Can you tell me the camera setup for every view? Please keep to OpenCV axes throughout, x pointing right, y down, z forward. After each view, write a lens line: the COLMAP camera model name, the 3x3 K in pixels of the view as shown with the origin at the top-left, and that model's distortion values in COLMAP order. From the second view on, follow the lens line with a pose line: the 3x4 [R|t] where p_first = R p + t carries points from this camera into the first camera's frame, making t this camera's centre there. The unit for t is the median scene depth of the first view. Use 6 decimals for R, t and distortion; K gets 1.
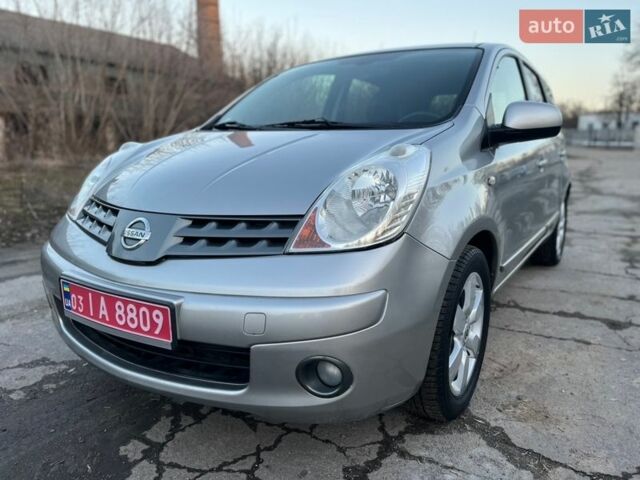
lens RADIAL K [[512.9, 0, 320.0], [0, 512.9, 240.0], [0, 0, 1]] dist [0.047588, -0.082055]
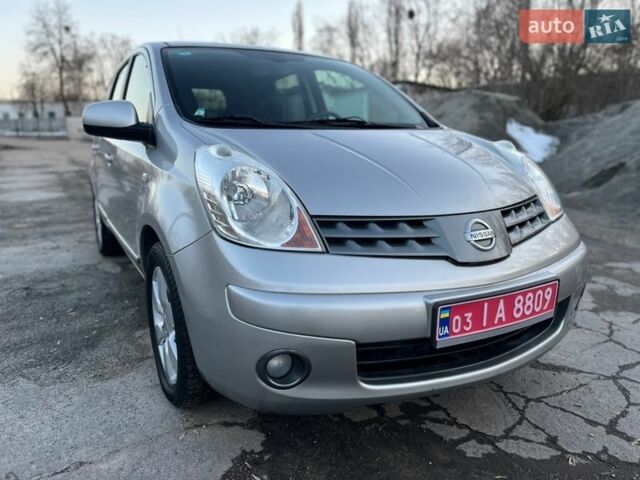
lens RADIAL K [[512.9, 0, 320.0], [0, 512.9, 240.0], [0, 0, 1]] dist [0.047588, -0.082055]
pose [[0.442620, -0.188636, 0.876644, -1.306841], [0.170520, 0.977490, 0.124240, -0.171756], [-0.880347, 0.094494, 0.464823, 0.759313]]
